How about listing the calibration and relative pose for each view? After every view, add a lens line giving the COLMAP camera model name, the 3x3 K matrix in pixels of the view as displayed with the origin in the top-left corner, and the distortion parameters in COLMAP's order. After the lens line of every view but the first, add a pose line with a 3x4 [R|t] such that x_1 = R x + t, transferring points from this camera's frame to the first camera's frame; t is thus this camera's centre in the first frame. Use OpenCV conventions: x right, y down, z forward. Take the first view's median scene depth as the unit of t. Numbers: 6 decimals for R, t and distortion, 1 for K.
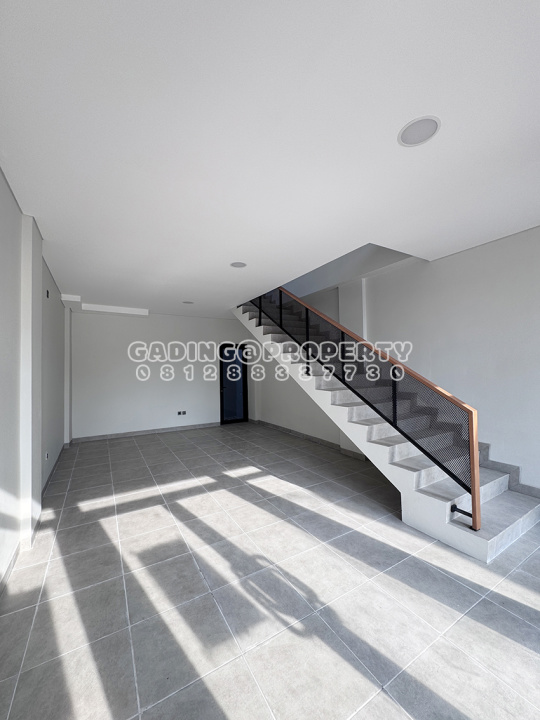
lens RADIAL K [[287.4, 0, 272.9], [0, 287.4, 358.4], [0, 0, 1]] dist [-0.003723, 0.000930]
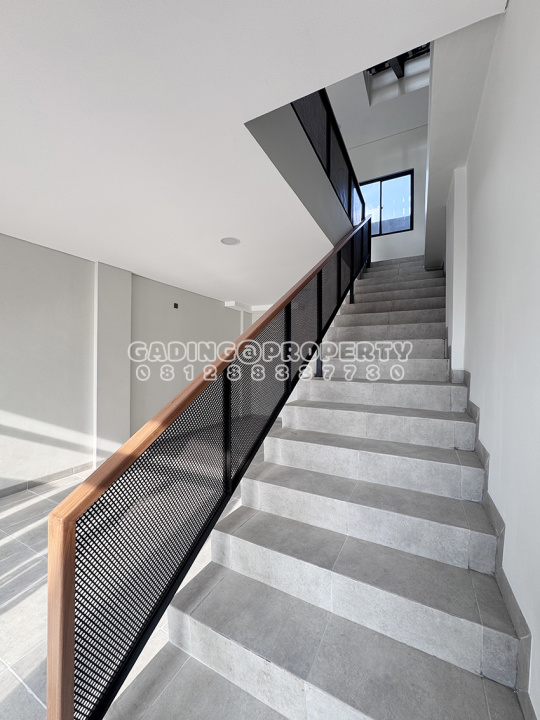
lens RADIAL K [[287.4, 0, 271.8], [0, 287.4, 360.8], [0, 0, 1]] dist [-0.003723, 0.000930]
pose [[0.523441, 0.026798, -0.851640, 1.103217], [0.005745, 0.999372, 0.034977, -0.002628], [0.852042, -0.023202, 0.522958, 1.053619]]
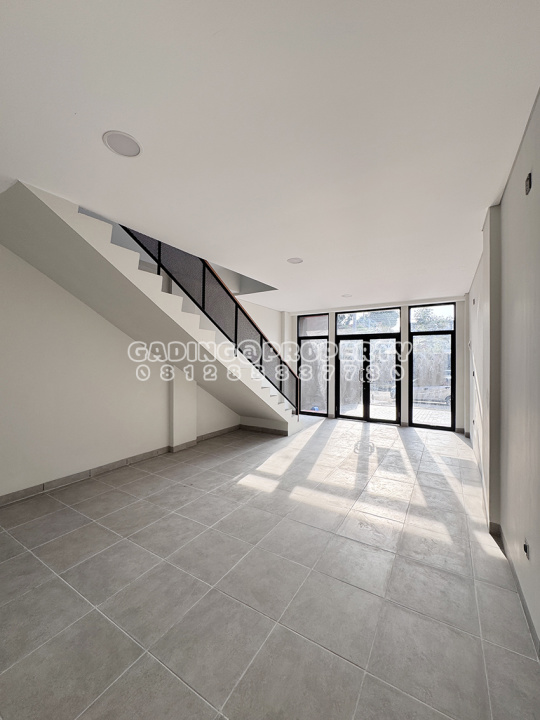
lens RADIAL K [[287.4, 0, 270.0], [0, 287.4, 360.2], [0, 0, 1]] dist [-0.003723, 0.000930]
pose [[-0.448740, 0.009035, 0.893617, -1.596403], [-0.027896, 0.999320, -0.024112, 0.090473], [-0.893227, -0.035748, -0.448182, 2.459807]]
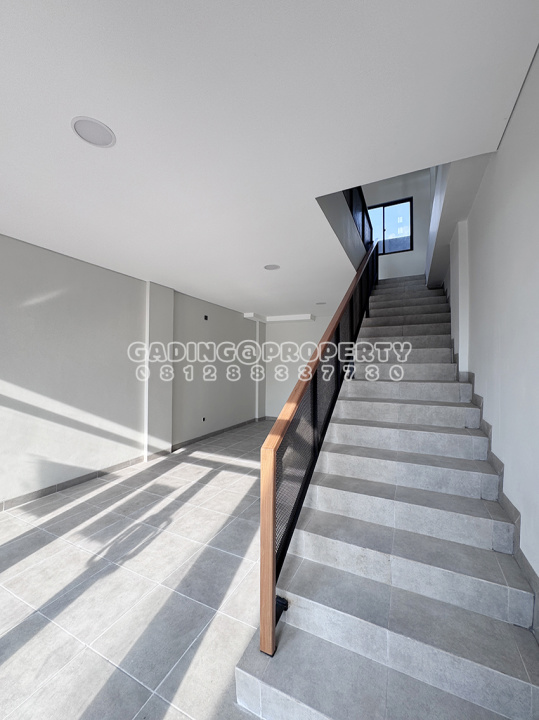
lens RADIAL K [[287.4, 0, 271.9], [0, 287.4, 360.8], [0, 0, 1]] dist [-0.003723, 0.000930]
pose [[0.544825, 0.003914, -0.838541, 1.209273], [0.010326, 0.999882, 0.011376, -0.006075], [0.838486, -0.014857, 0.544720, 0.700244]]
